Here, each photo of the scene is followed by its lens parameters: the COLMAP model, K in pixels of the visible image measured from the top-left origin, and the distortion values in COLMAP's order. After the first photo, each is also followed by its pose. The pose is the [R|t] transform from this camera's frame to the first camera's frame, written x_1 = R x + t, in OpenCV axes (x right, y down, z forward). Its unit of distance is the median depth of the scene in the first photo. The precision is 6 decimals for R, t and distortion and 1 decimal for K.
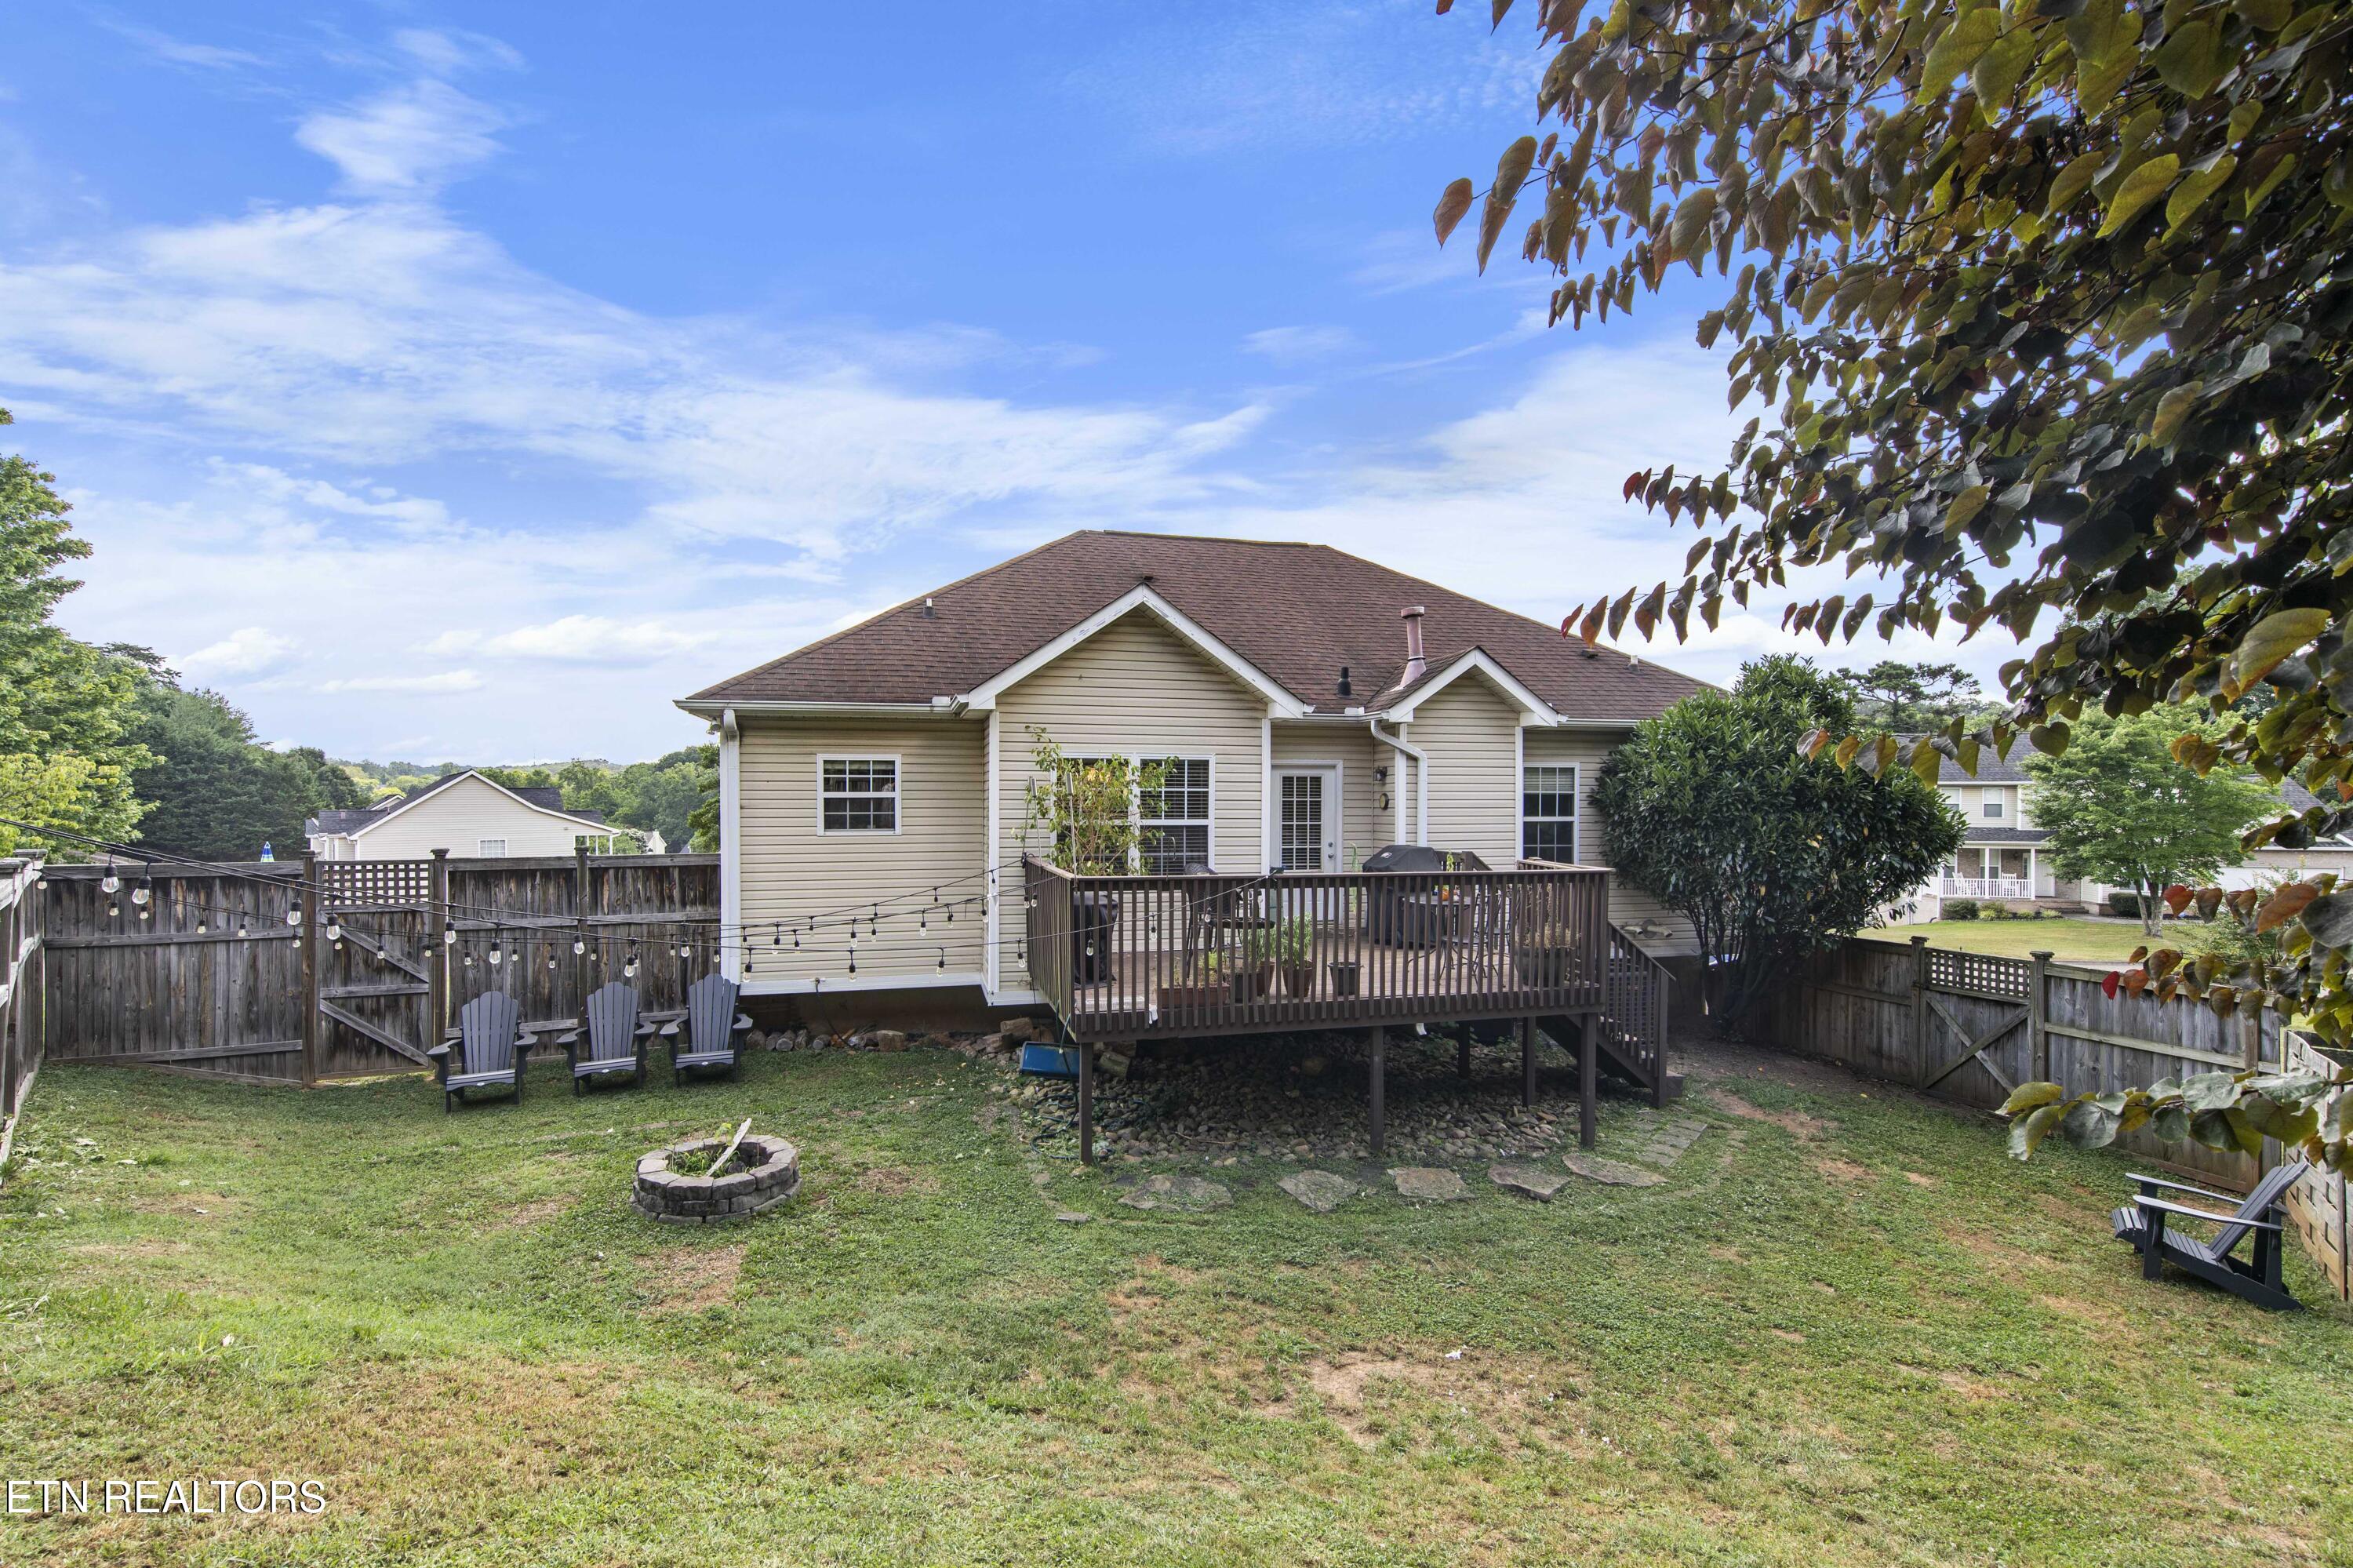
lens RADIAL K [[1024.8, 0, 1176.0], [0, 1024.8, 787.7], [0, 0, 1]] dist [0.005446, 0.000100]
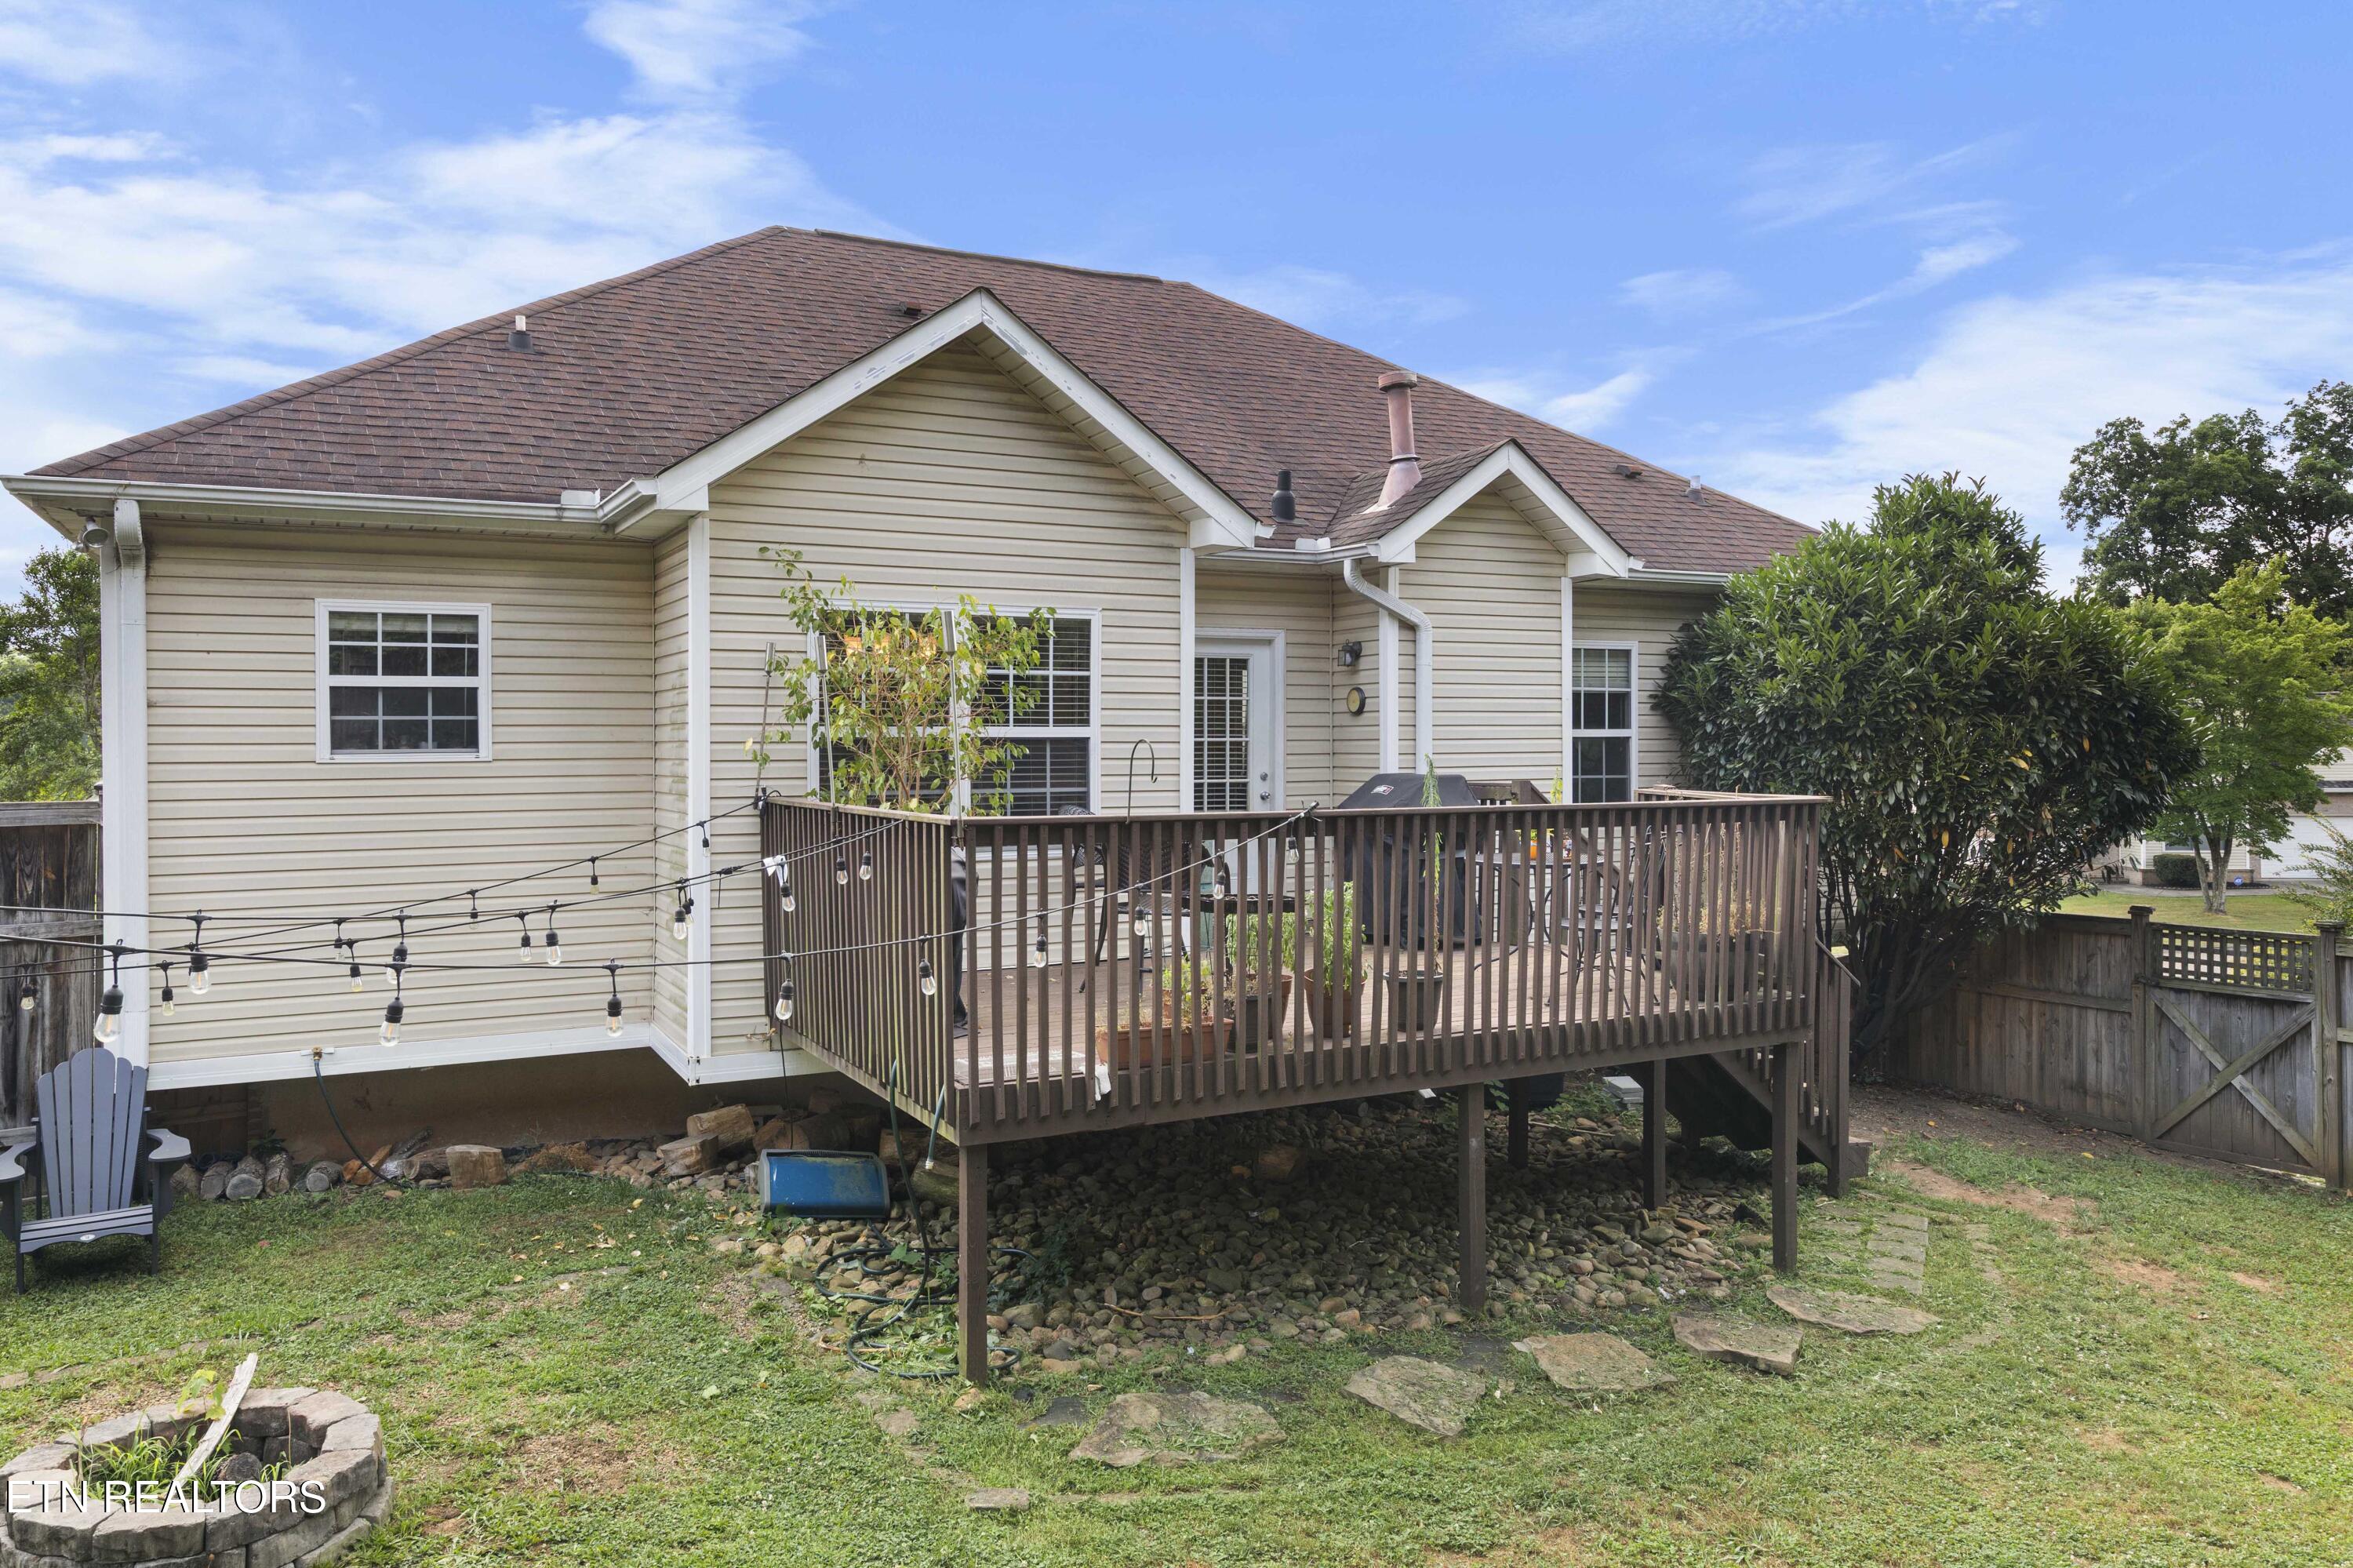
lens RADIAL K [[1636.3, 0, 1172.1], [0, 1636.3, 709.8], [0, 0, 1]] dist [0.005067, -0.000345]
pose [[0.974975, -0.000825, 0.222314, -0.123875], [0.002160, 0.999981, -0.005764, 0.027298], [-0.222305, 0.006100, 0.974958, 0.133794]]
